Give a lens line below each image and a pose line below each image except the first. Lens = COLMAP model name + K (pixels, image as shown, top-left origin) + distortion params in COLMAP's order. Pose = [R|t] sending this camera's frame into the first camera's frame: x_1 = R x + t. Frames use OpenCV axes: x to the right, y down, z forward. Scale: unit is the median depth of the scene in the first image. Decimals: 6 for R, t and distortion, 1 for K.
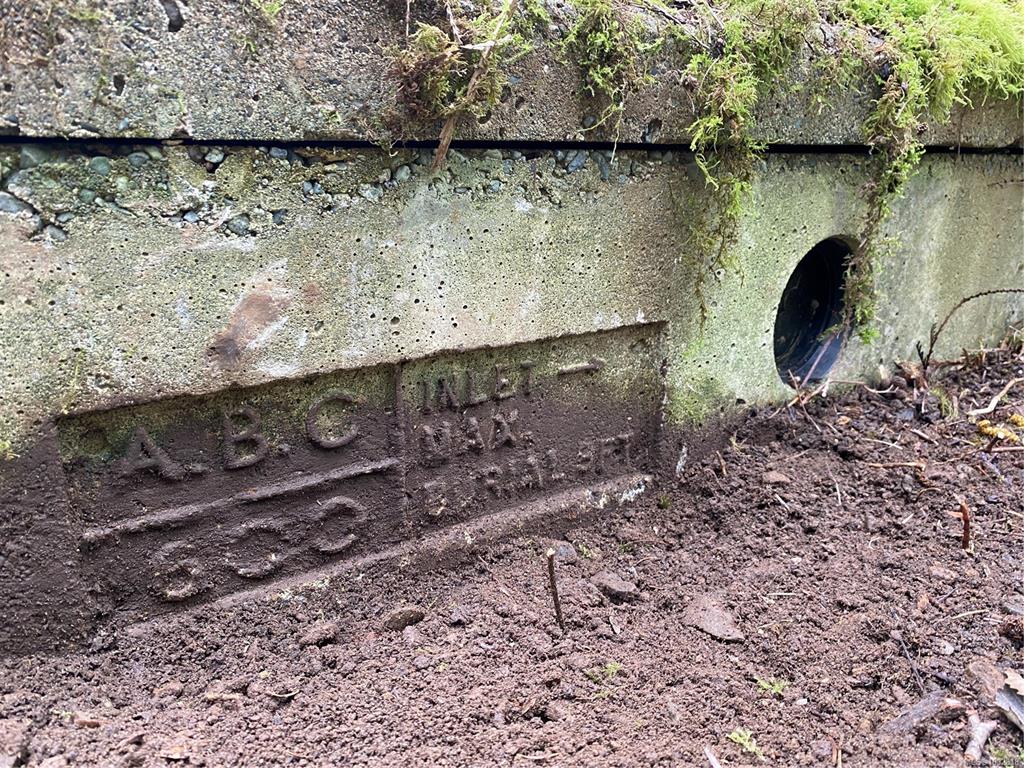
lens RADIAL K [[774.4, 0, 527.4], [0, 774.4, 387.9], [0, 0, 1]] dist [-0.023844, 0.010204]
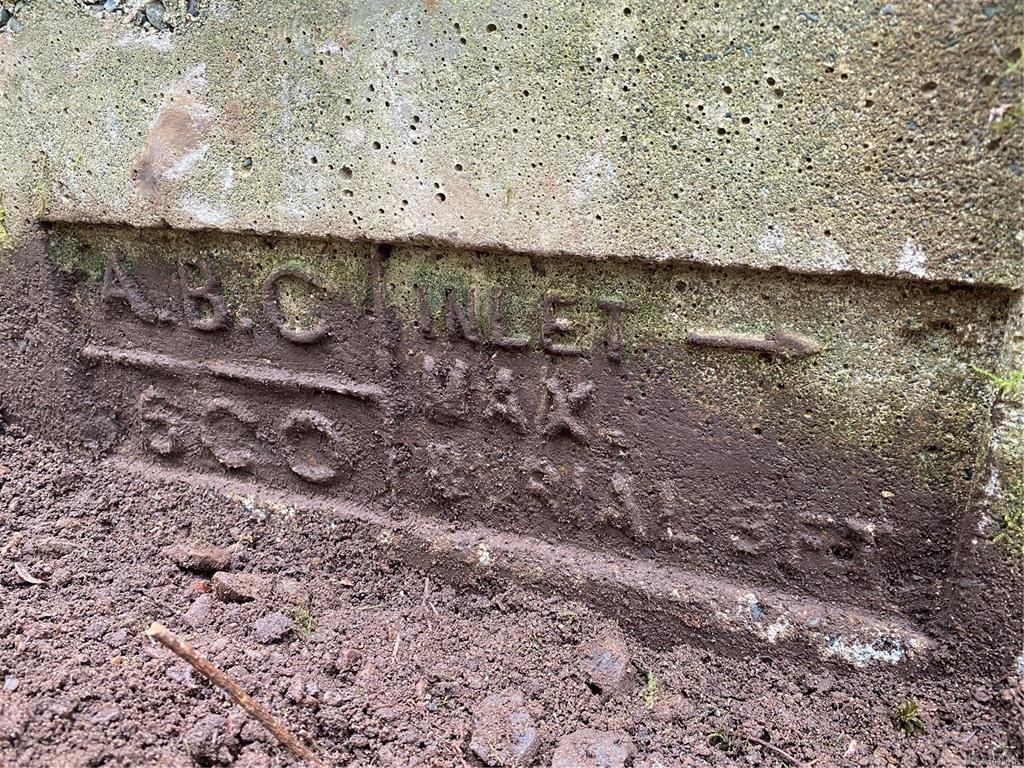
lens RADIAL K [[774.4, 0, 527.4], [0, 774.4, 387.9], [0, 0, 1]] dist [-0.023844, 0.010204]
pose [[0.537497, 0.266197, -0.800148, 0.460393], [-0.243586, 0.957431, 0.154894, -0.048236], [0.807318, 0.111650, 0.579458, 0.722155]]
